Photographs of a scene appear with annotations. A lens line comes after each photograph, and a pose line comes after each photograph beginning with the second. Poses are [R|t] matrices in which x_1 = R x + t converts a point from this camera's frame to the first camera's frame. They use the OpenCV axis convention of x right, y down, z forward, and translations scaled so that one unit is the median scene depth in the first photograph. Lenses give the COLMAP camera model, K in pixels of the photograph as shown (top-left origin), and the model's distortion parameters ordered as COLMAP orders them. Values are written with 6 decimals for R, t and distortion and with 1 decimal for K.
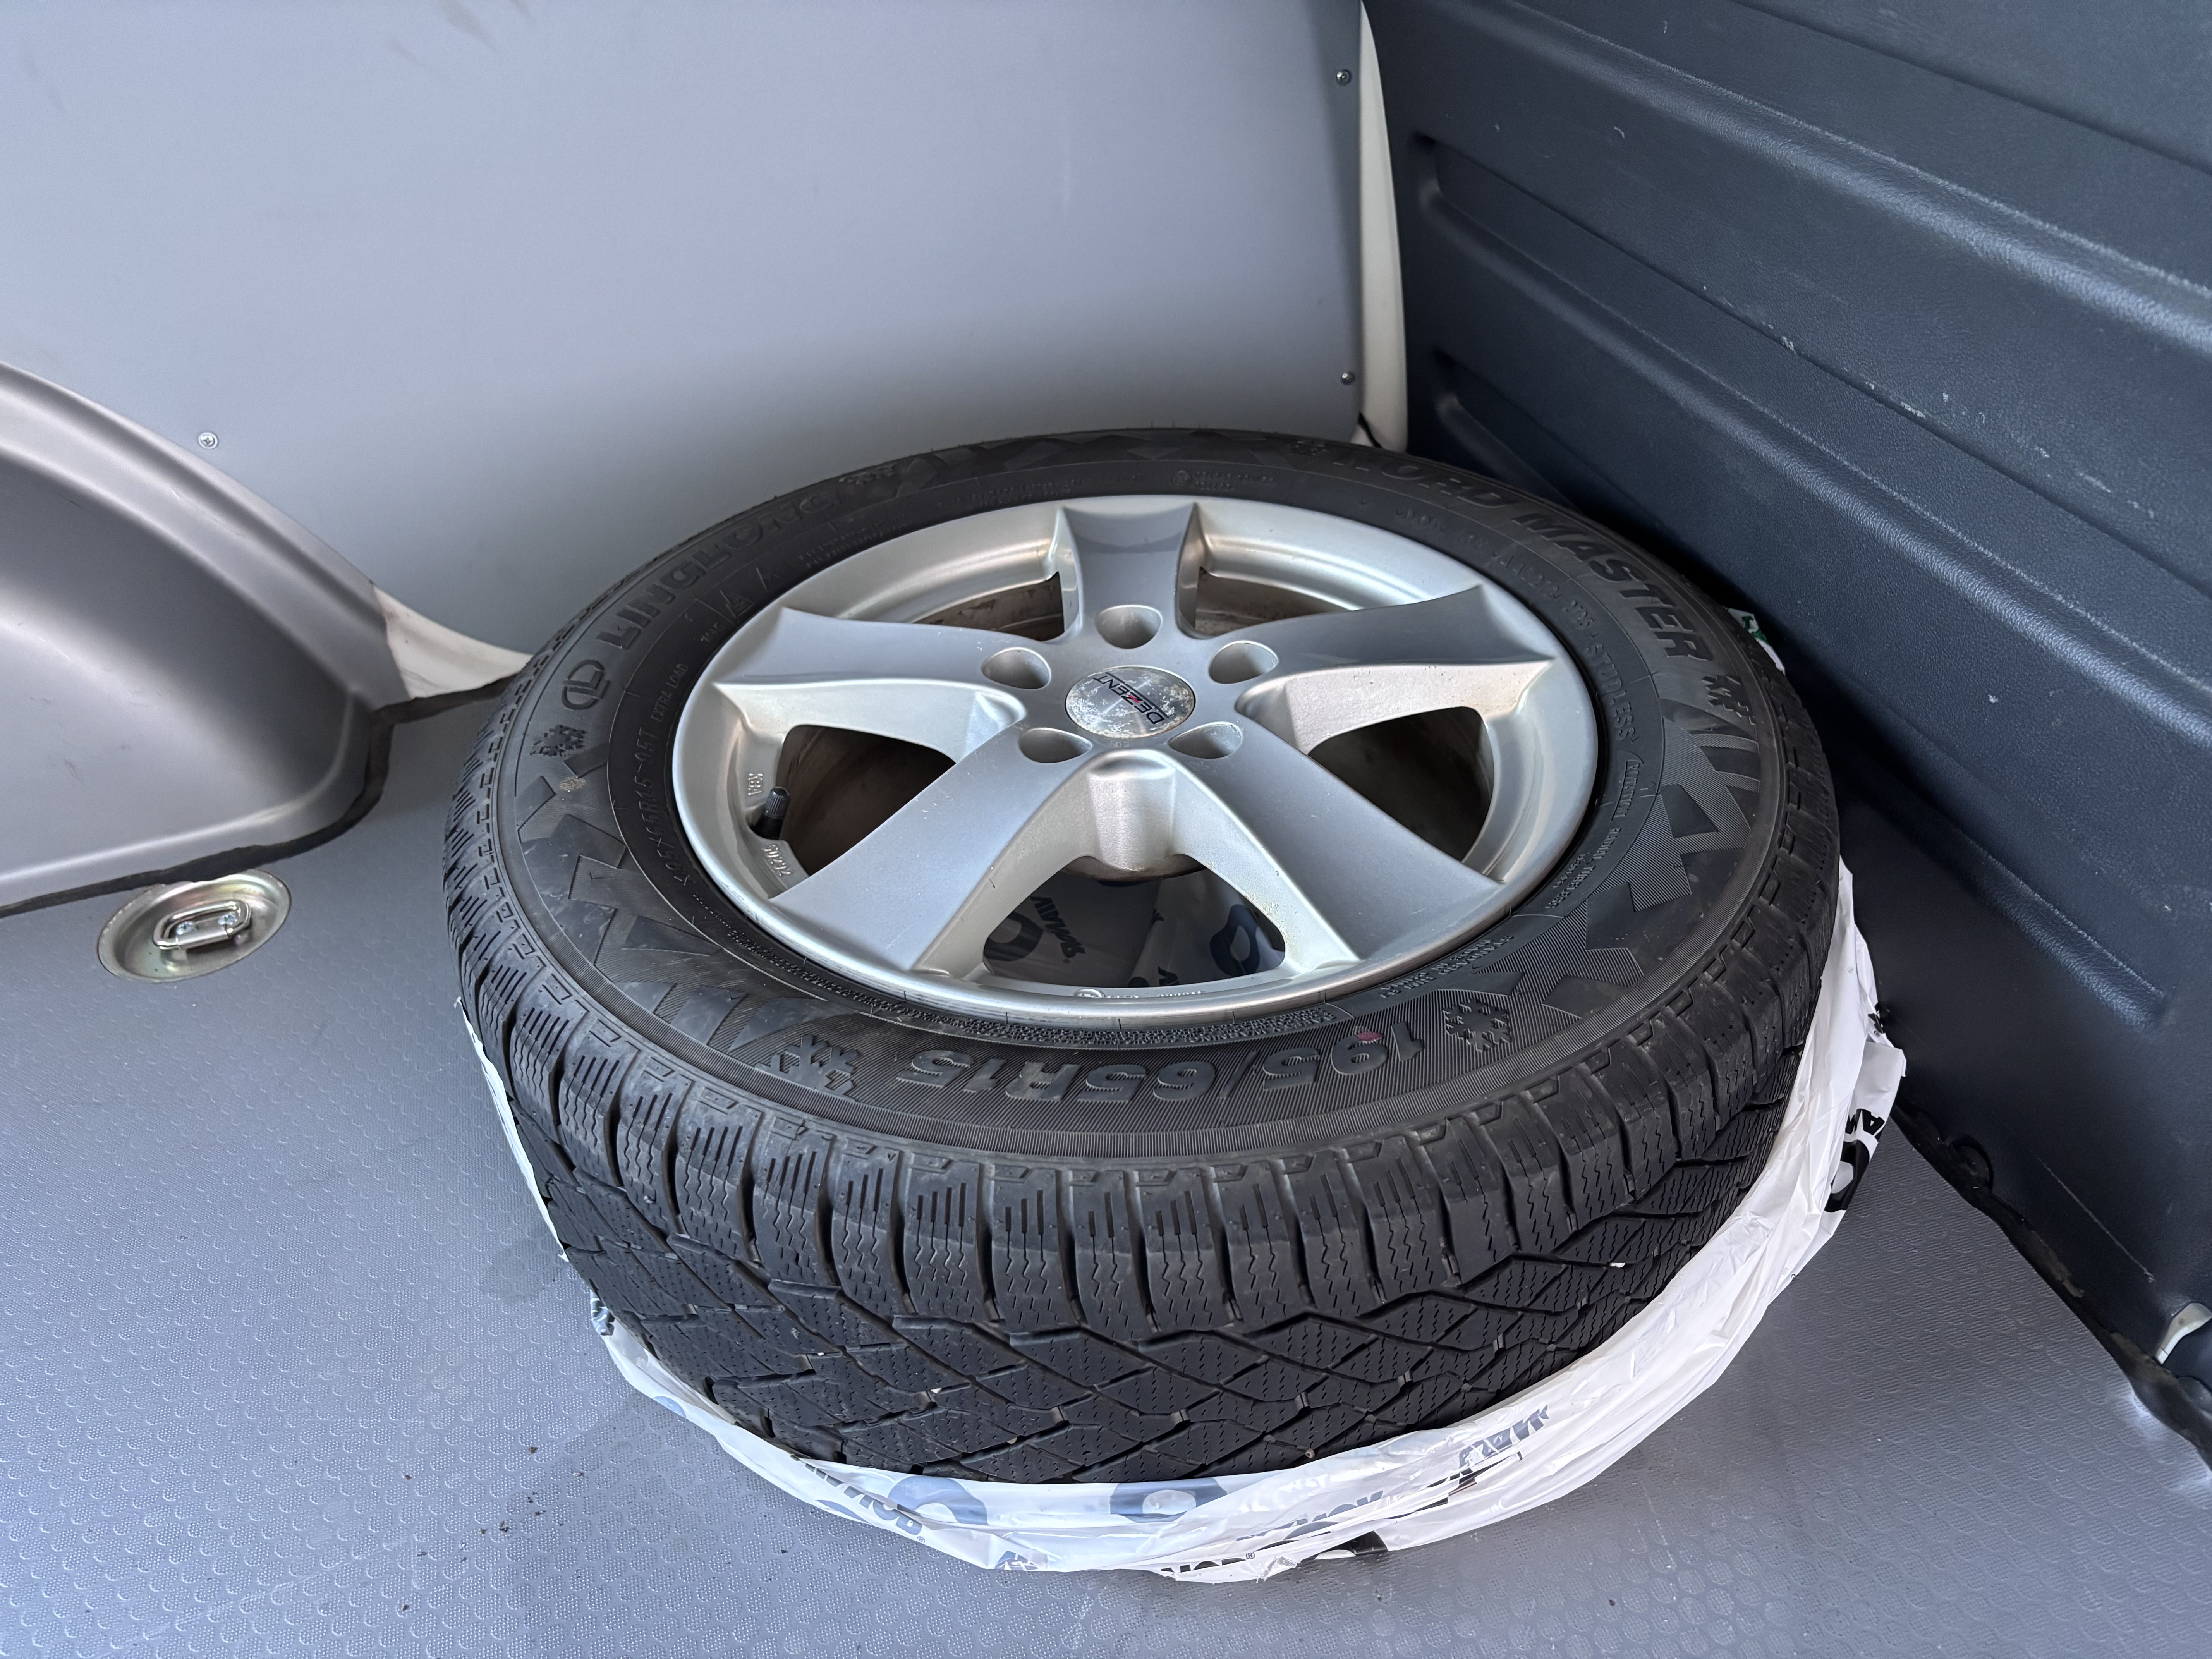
lens RADIAL K [[1679.4, 0, 1106.0], [0, 1679.4, 829.5], [0, 0, 1]] dist [0.046685, -0.039592]
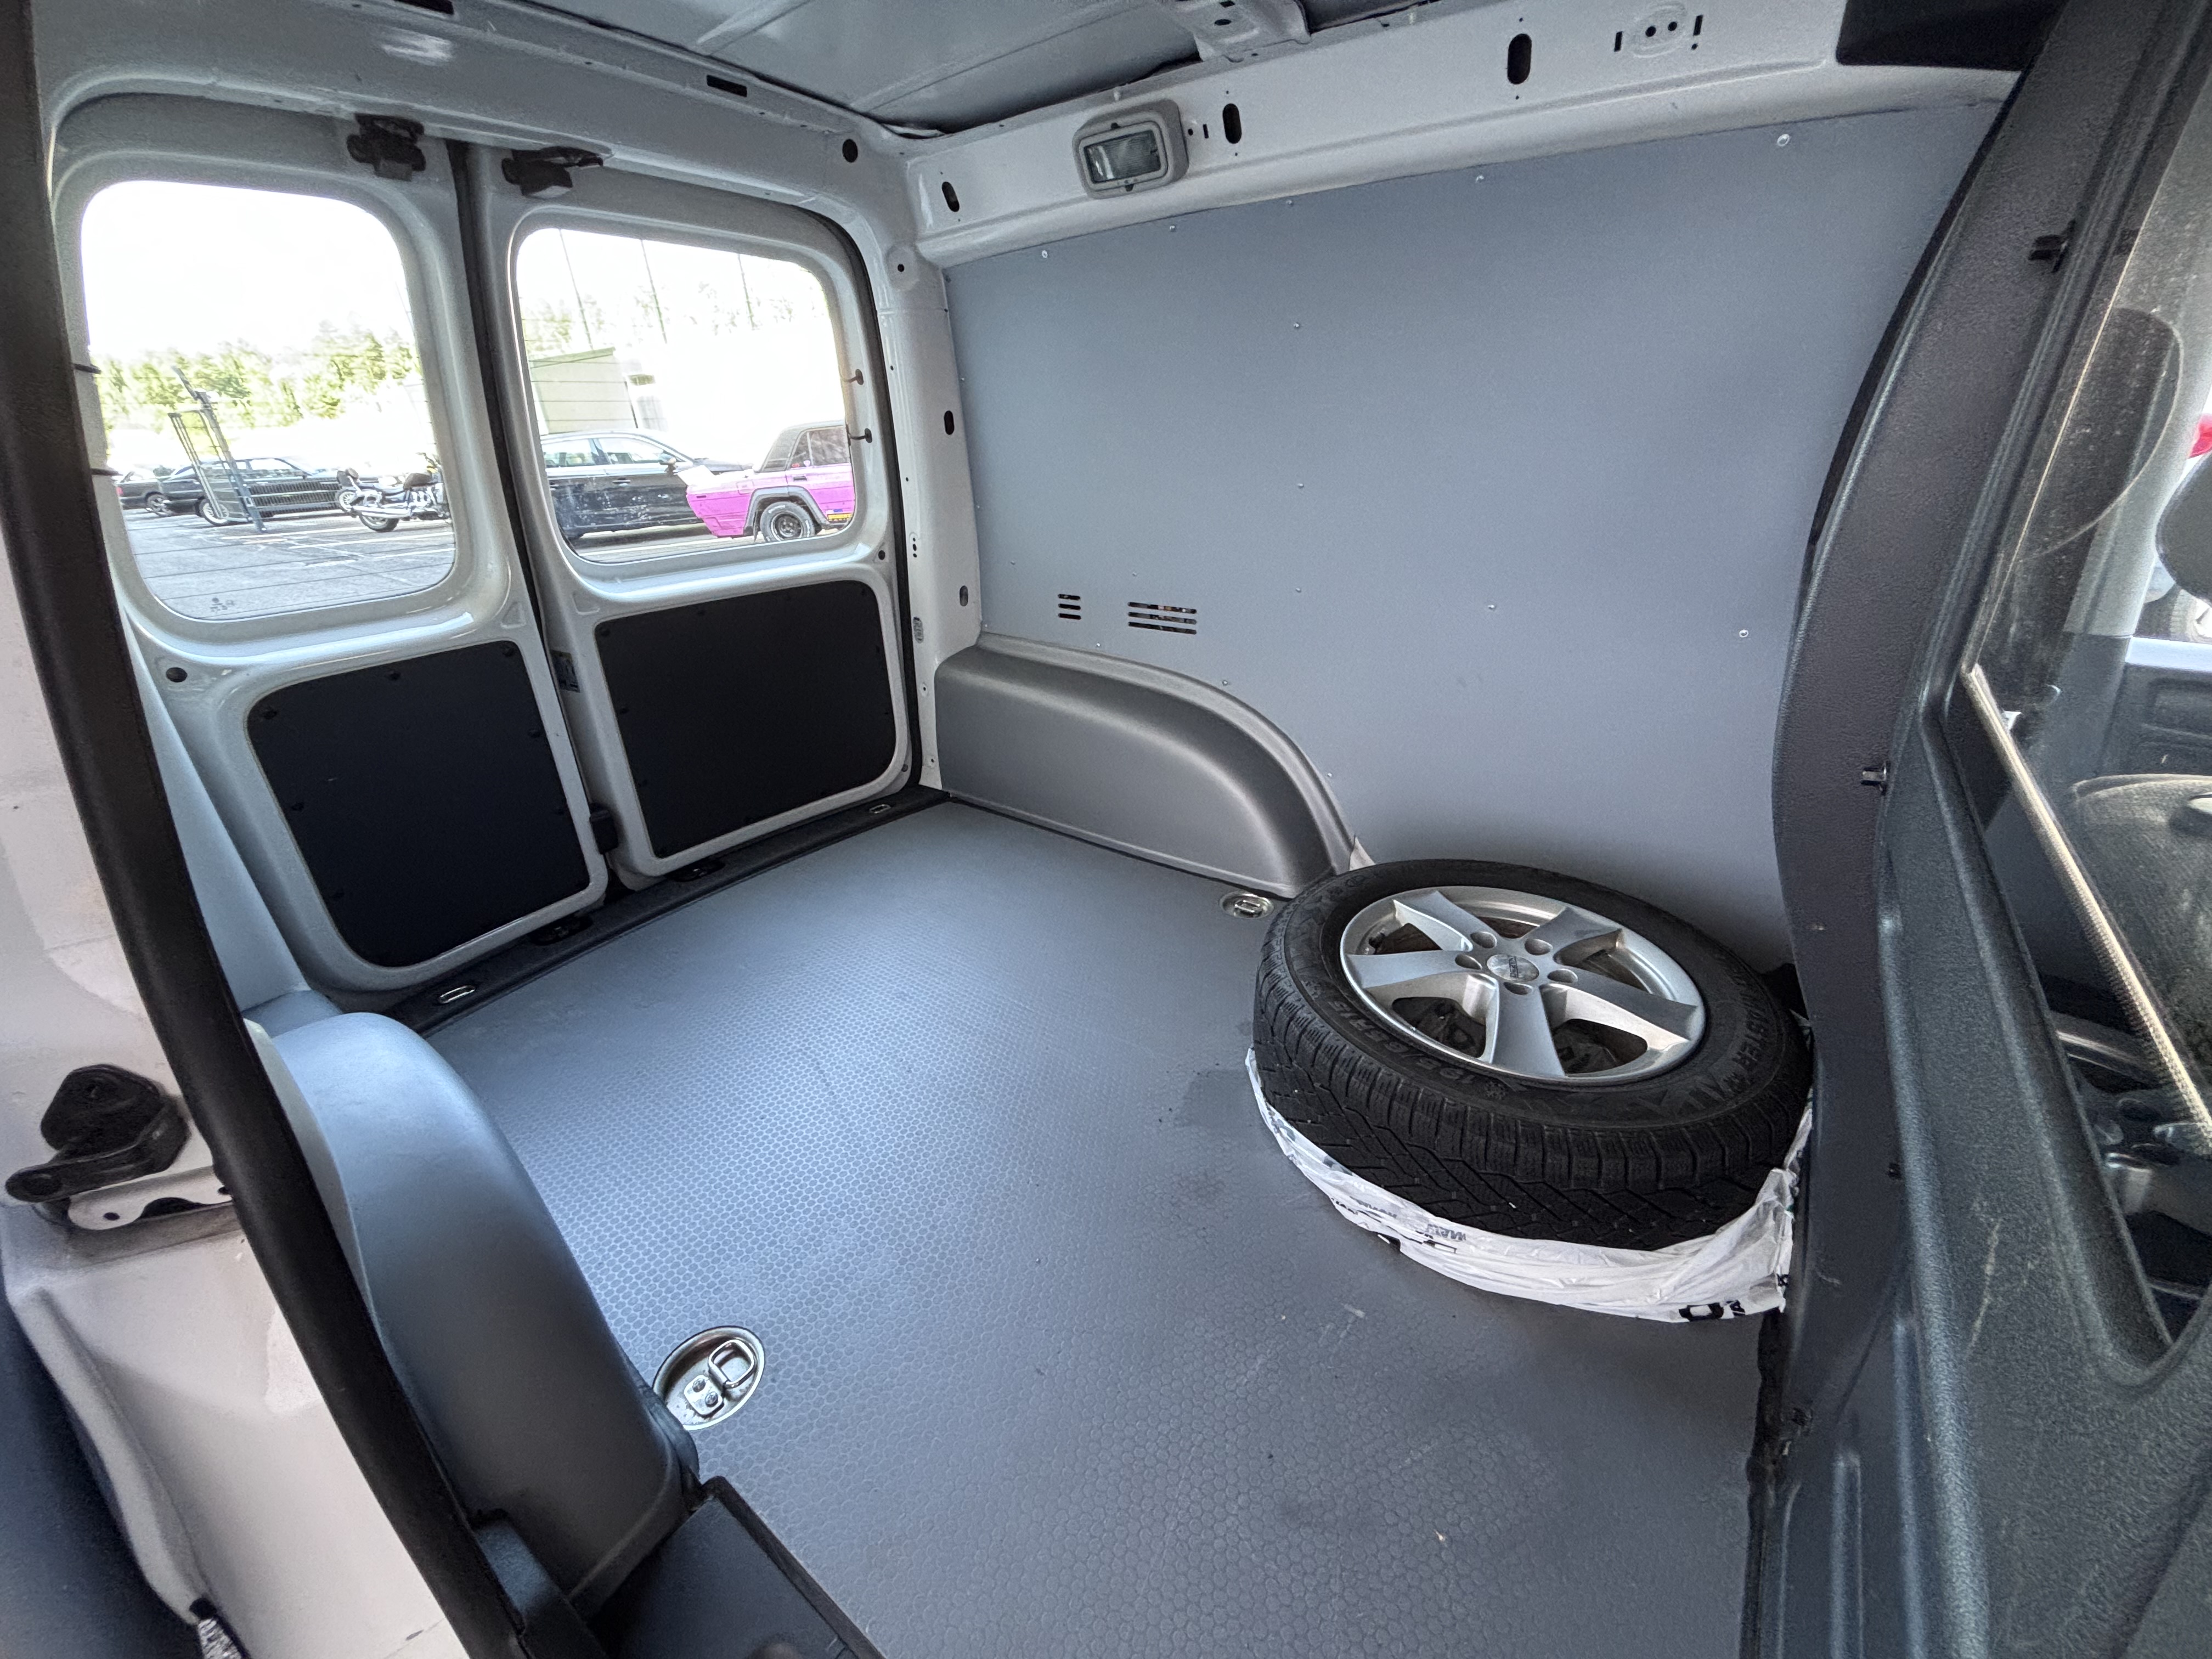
lens RADIAL K [[887.0, 0, 1106.0], [0, 887.0, 829.5], [0, 0, 1]] dist [-0.000145, -0.000008]
pose [[0.598613, 0.368760, -0.711110, 0.564005], [-0.491220, 0.870217, 0.037758, -0.001930], [0.632744, 0.326709, 0.702066, -0.497514]]
